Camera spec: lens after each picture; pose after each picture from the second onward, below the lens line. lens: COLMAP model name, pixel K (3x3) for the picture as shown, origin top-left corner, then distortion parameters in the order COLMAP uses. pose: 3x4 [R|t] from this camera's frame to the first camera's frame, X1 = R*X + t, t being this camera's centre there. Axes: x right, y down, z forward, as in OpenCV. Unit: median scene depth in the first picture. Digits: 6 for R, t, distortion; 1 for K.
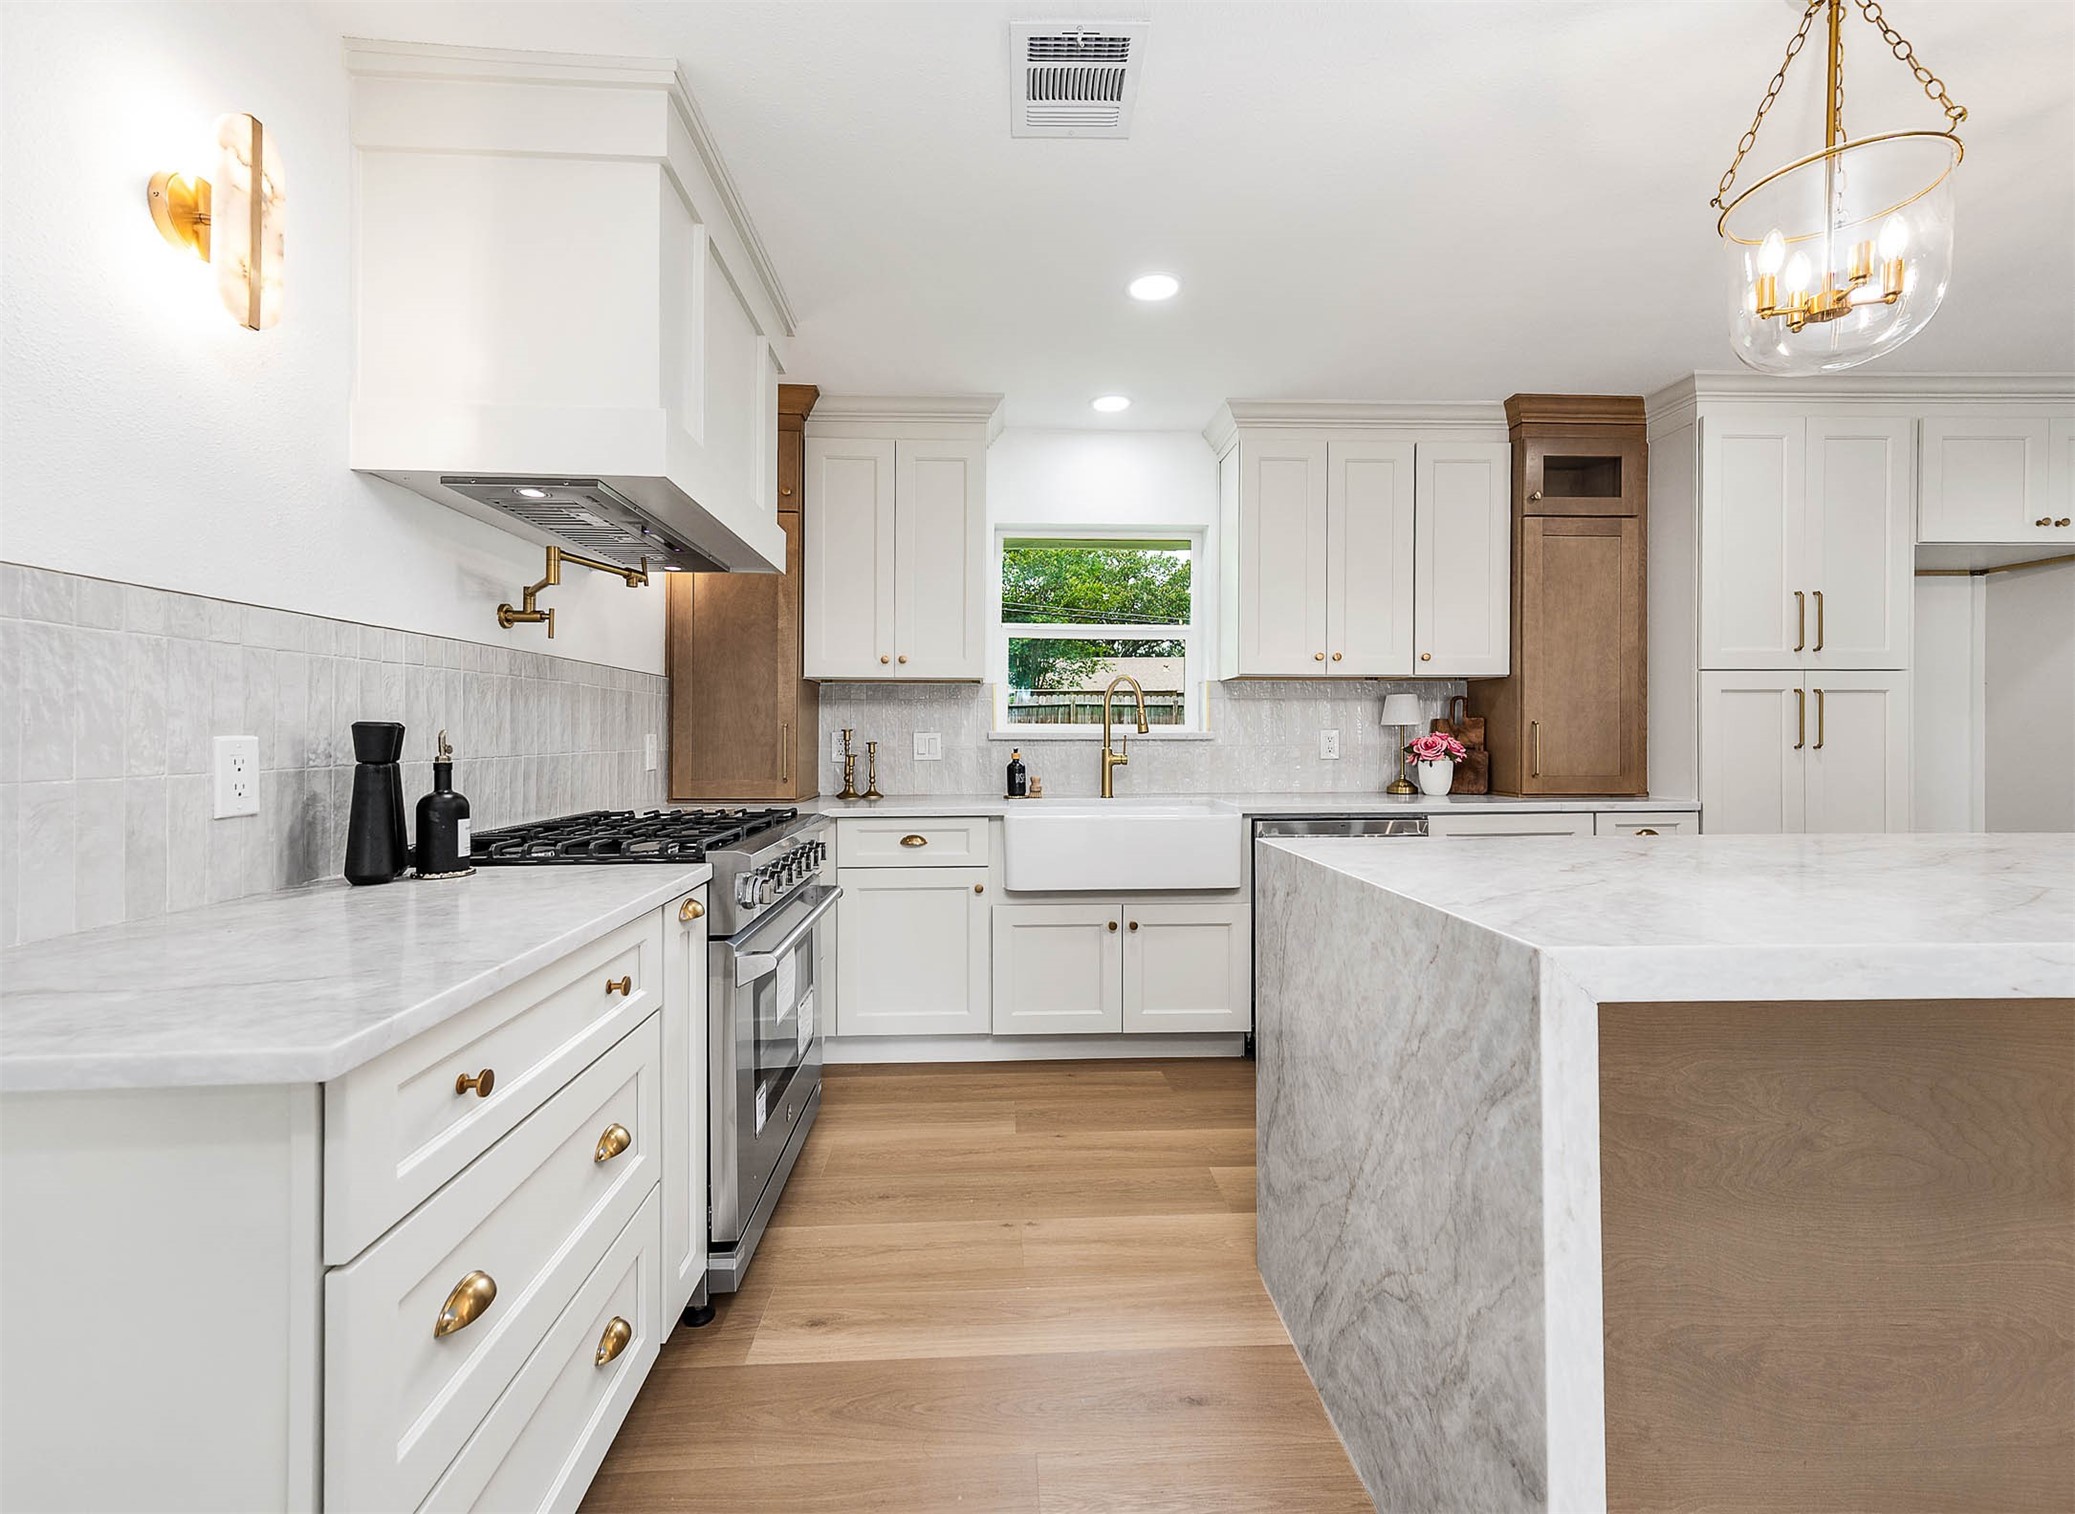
lens RADIAL K [[900.3, 0, 1029.1], [0, 900.3, 733.3], [0, 0, 1]] dist [0.011568, 0.000215]
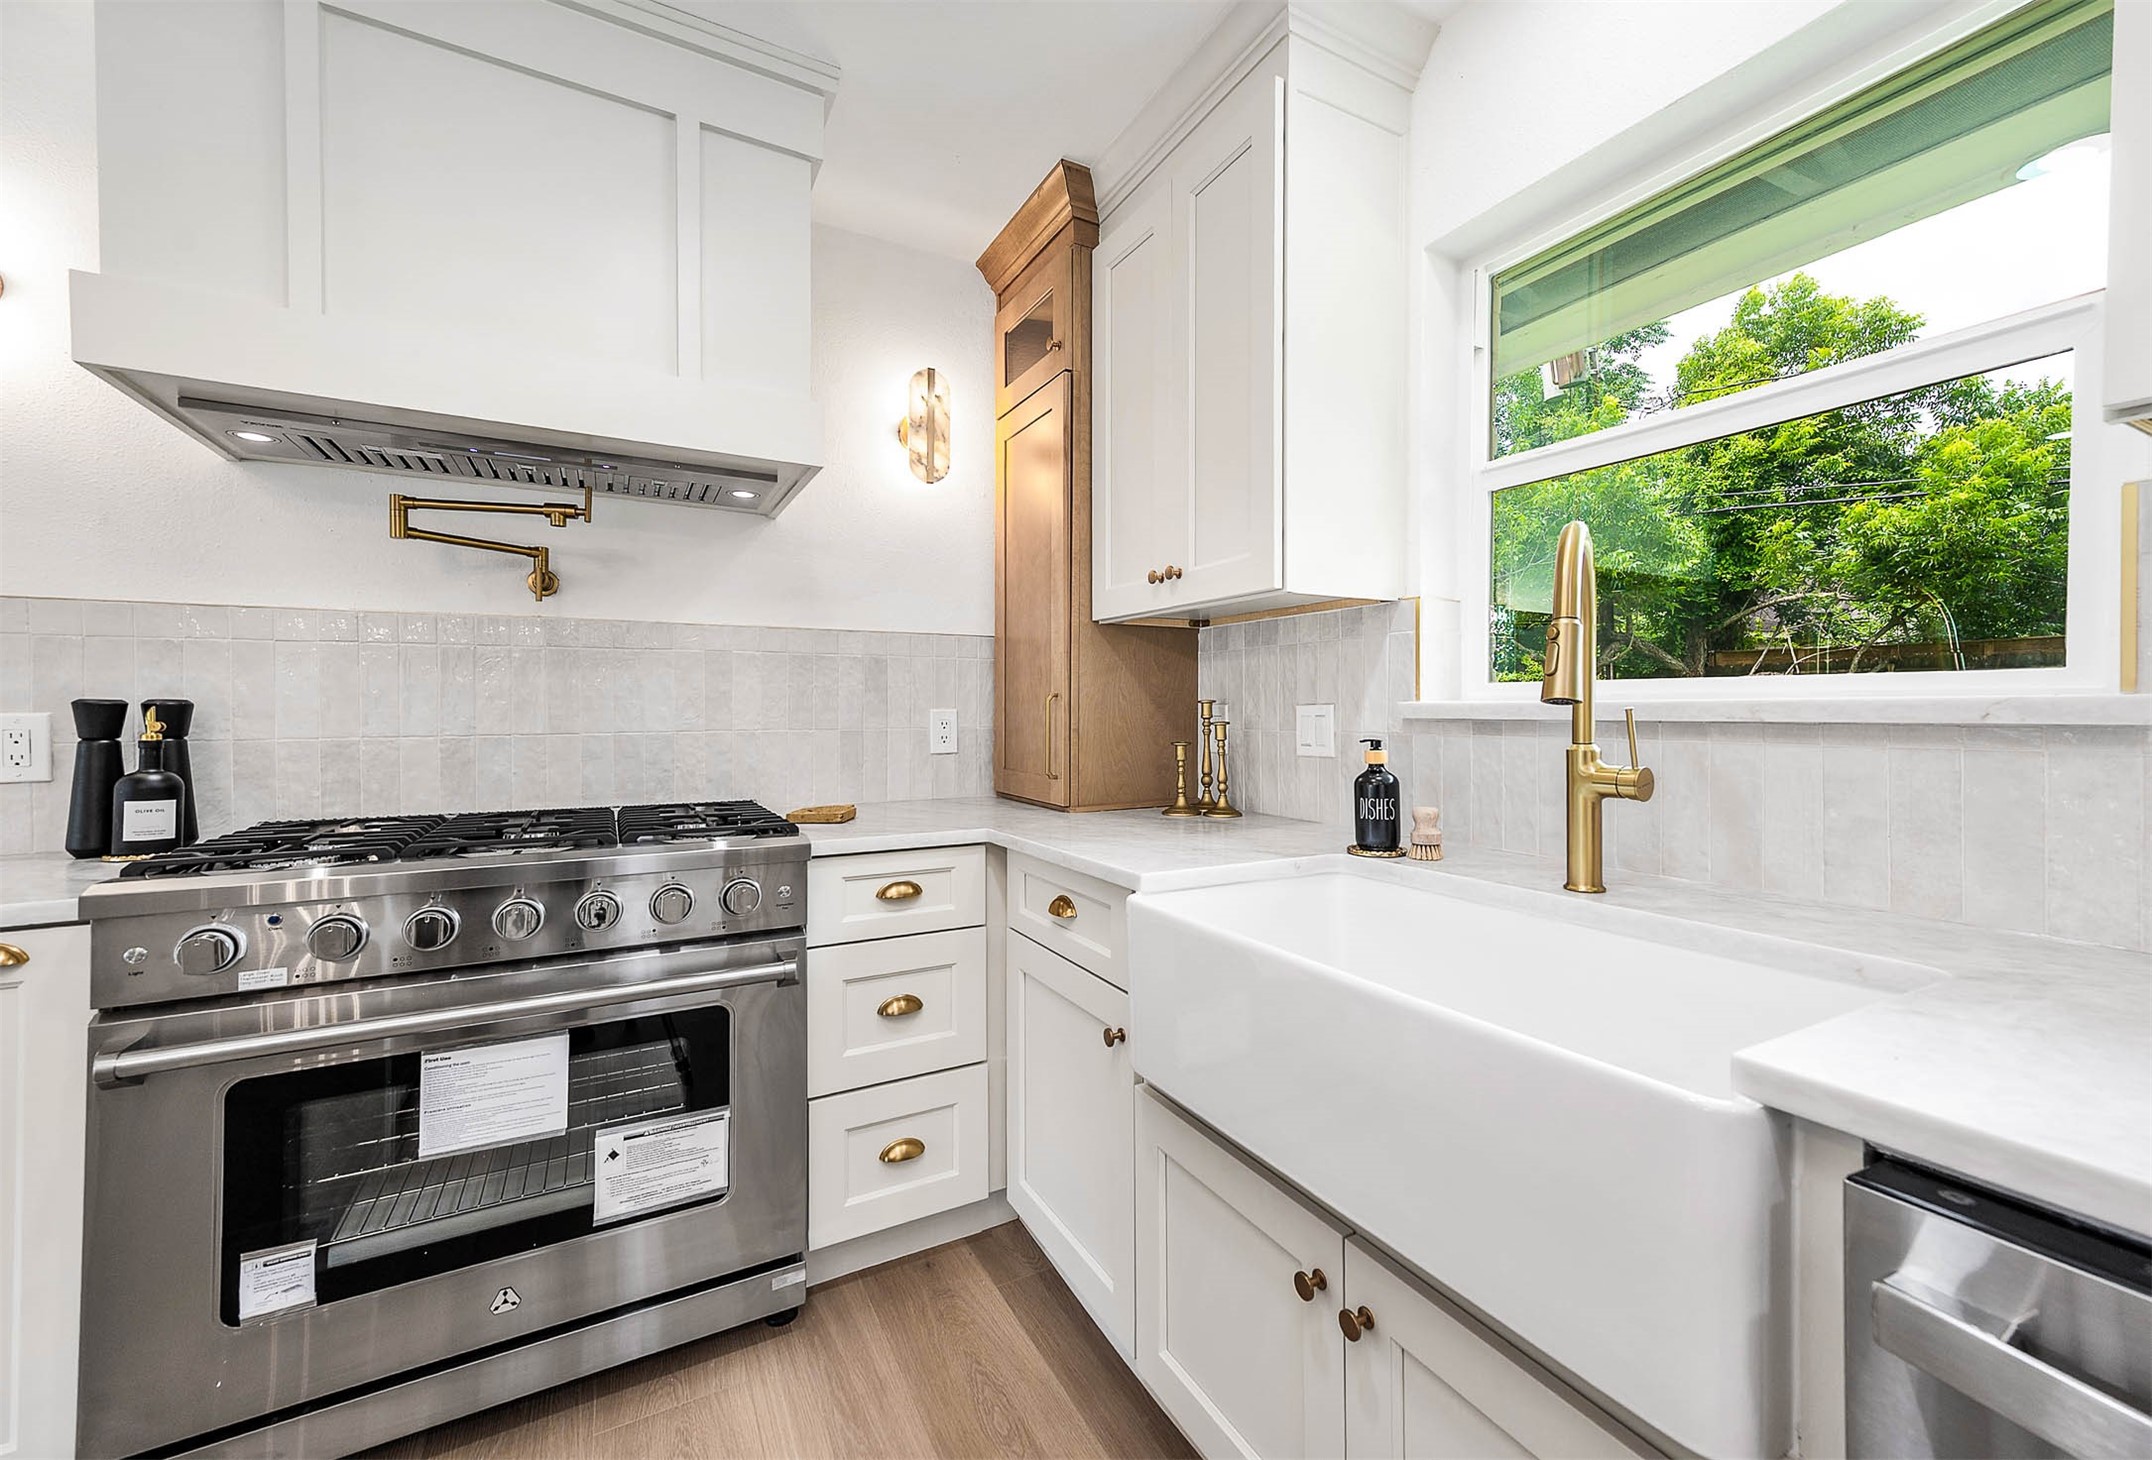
lens RADIAL K [[877.8, 0, 1105.2], [0, 877.8, 714.7], [0, 0, 1]] dist [0.015589, -0.000566]
pose [[0.449581, 0.006286, -0.893218, 0.313067], [0.004528, 0.999946, 0.009317, -0.000056], [0.893228, -0.008233, 0.449528, 0.705203]]
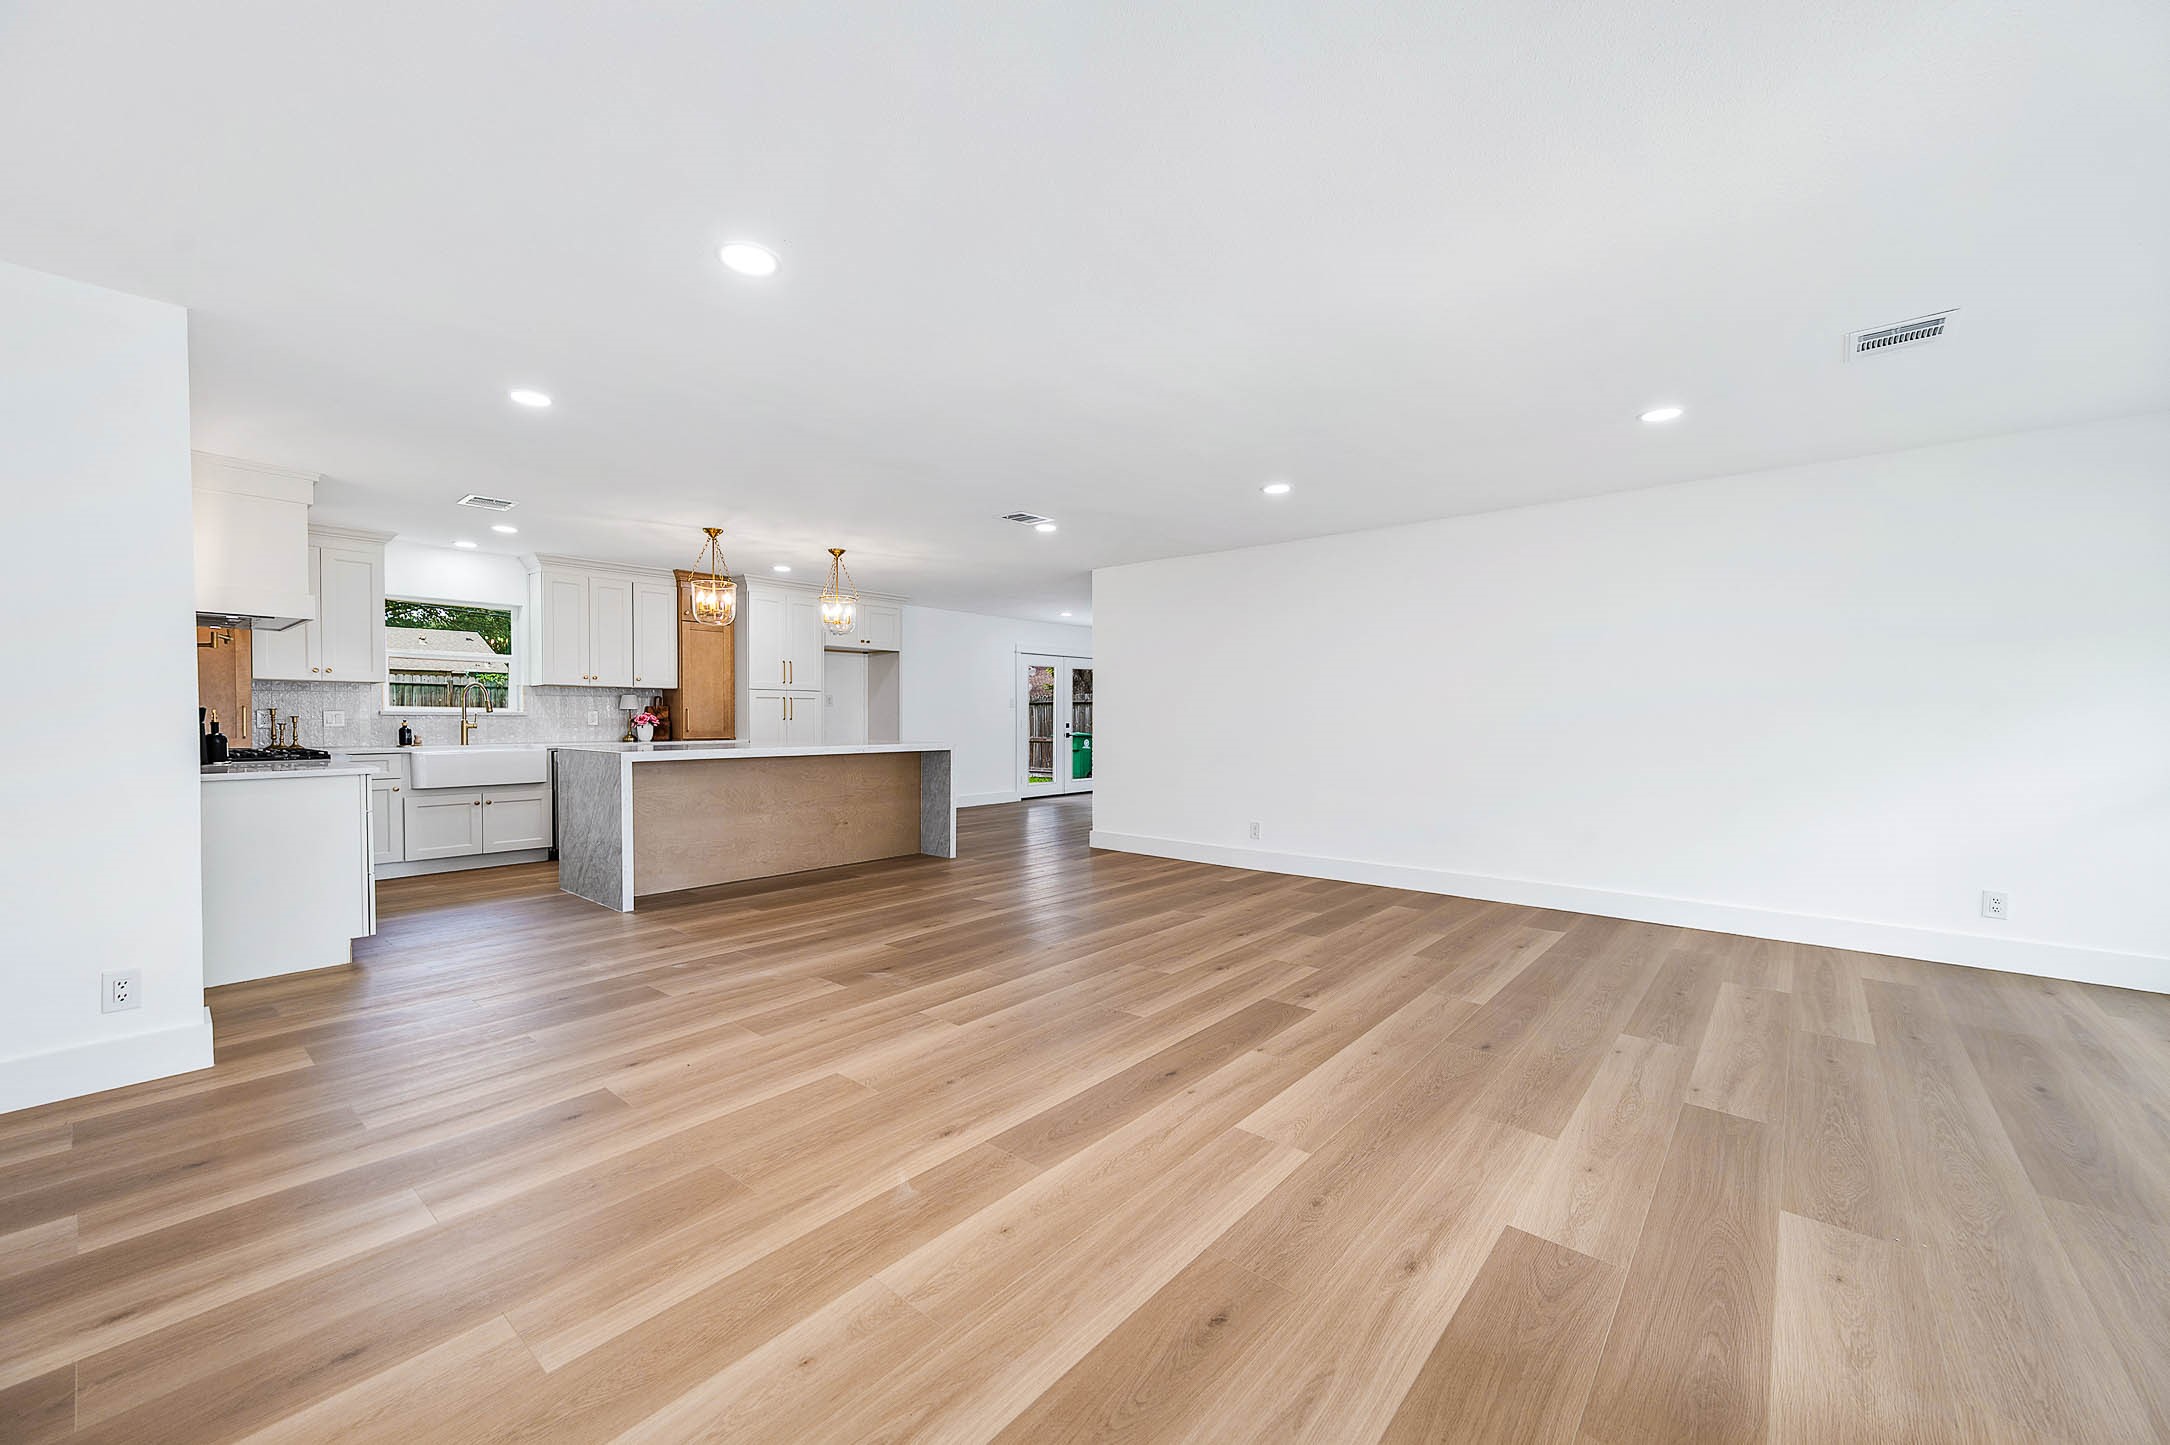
lens RADIAL K [[854.5, 0, 1088.6], [0, 854.5, 737.6], [0, 0, 1]] dist [0.011117, 0.000111]
pose [[0.678596, -0.015079, 0.734357, -0.370504], [-0.007208, 0.999604, 0.027187, -0.005271], [-0.734477, -0.023743, 0.678219, -1.277137]]
